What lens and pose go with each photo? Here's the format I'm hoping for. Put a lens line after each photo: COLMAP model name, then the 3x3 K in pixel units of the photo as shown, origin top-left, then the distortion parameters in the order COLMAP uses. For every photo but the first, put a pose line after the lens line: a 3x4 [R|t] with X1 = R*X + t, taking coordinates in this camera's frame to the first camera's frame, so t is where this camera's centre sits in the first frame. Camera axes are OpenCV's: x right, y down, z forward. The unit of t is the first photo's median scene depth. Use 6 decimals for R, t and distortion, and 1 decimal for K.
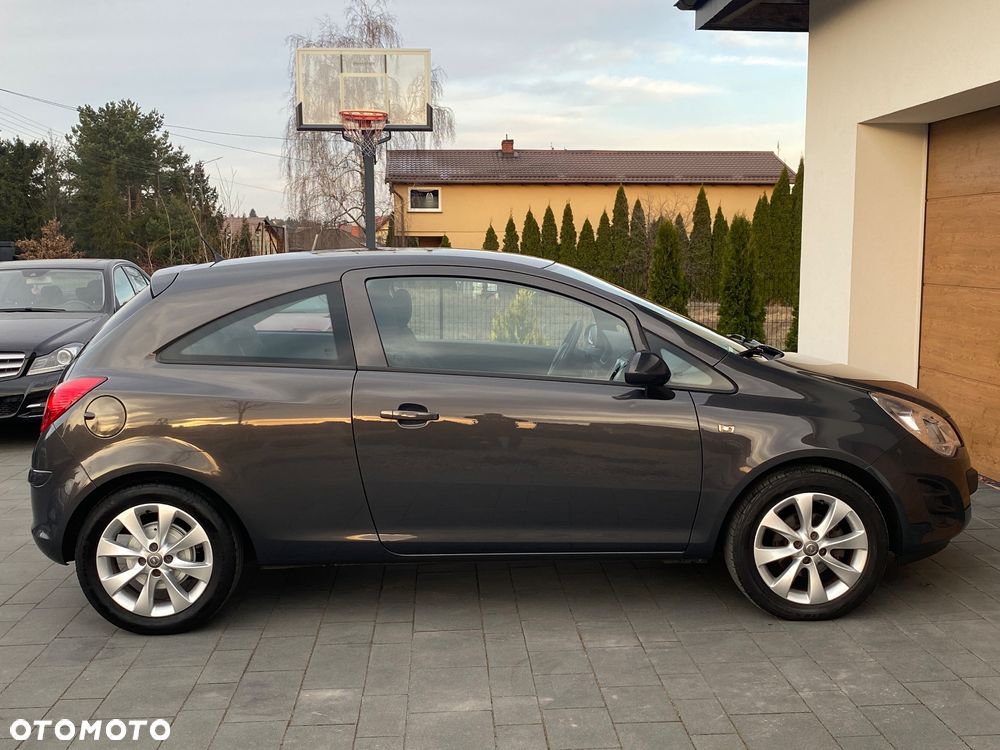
lens RADIAL K [[1196.3, 0, 503.5], [0, 1196.3, 368.5], [0, 0, 1]] dist [0.024350, 0.000000]
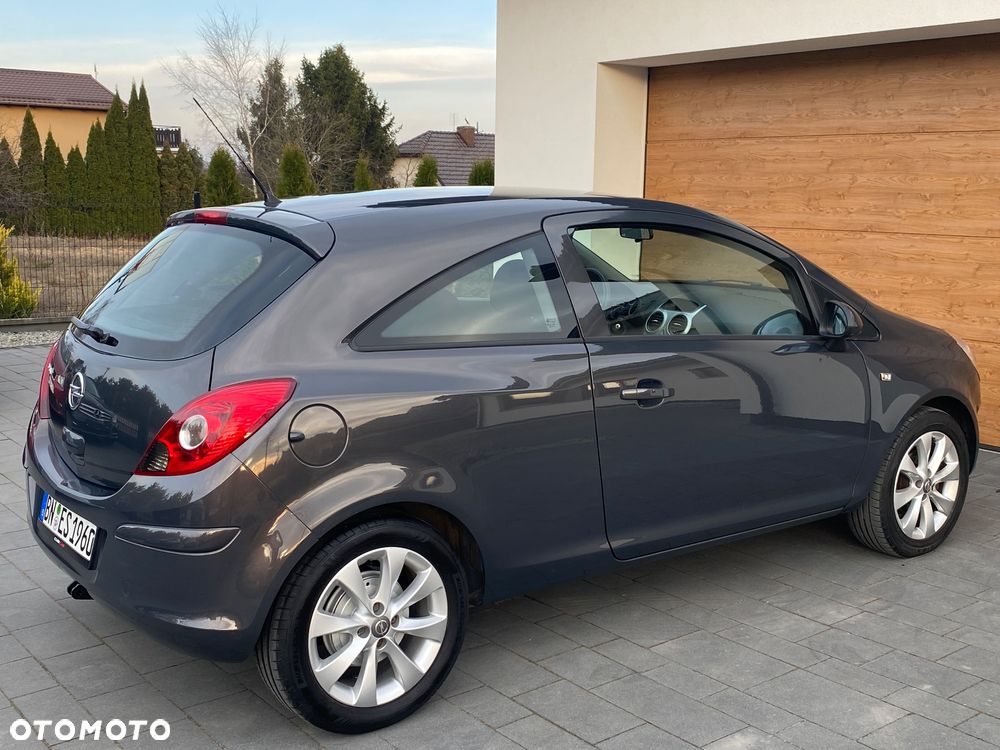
lens RADIAL K [[1196.3, 0, 513.1], [0, 1196.3, 345.2], [0, 0, 1]] dist [0.024350, 0.000000]
pose [[0.808318, -0.068601, 0.584736, -0.628282], [0.045617, 0.997500, 0.053966, -0.042471], [-0.586976, -0.016947, 0.809427, 0.374649]]
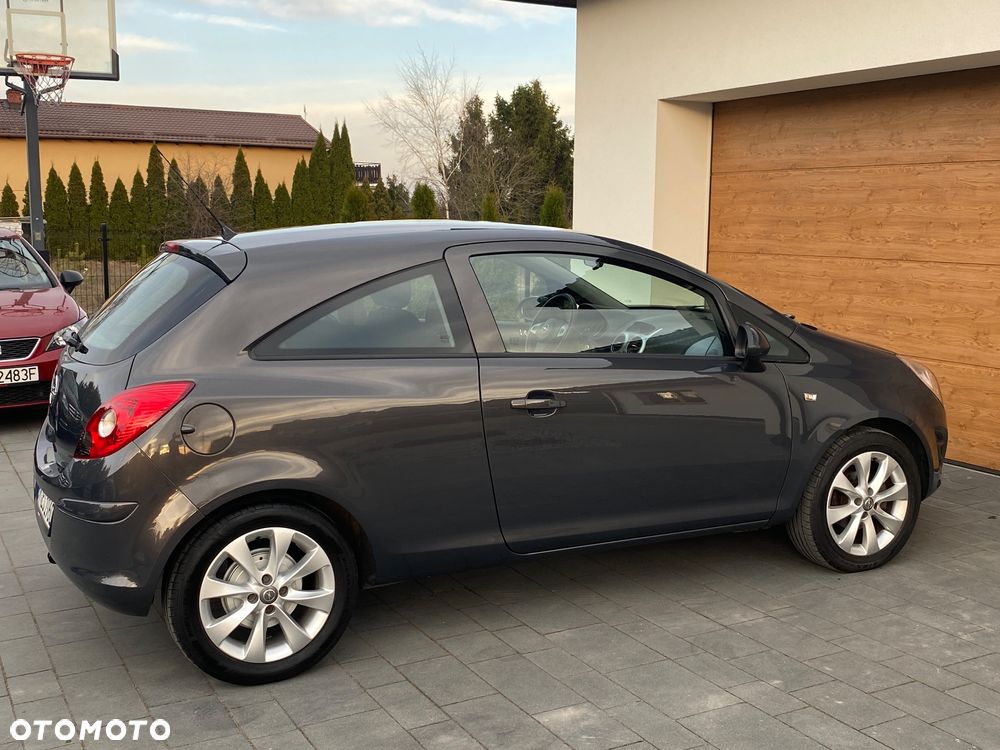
lens RADIAL K [[1196.3, 0, 511.8], [0, 1196.3, 350.7], [0, 0, 1]] dist [0.024350, 0.000000]
pose [[0.901612, -0.044543, 0.430246, -0.486577], [0.037121, 0.998982, 0.025635, -0.025902], [-0.430949, -0.007141, 0.902348, 0.170063]]
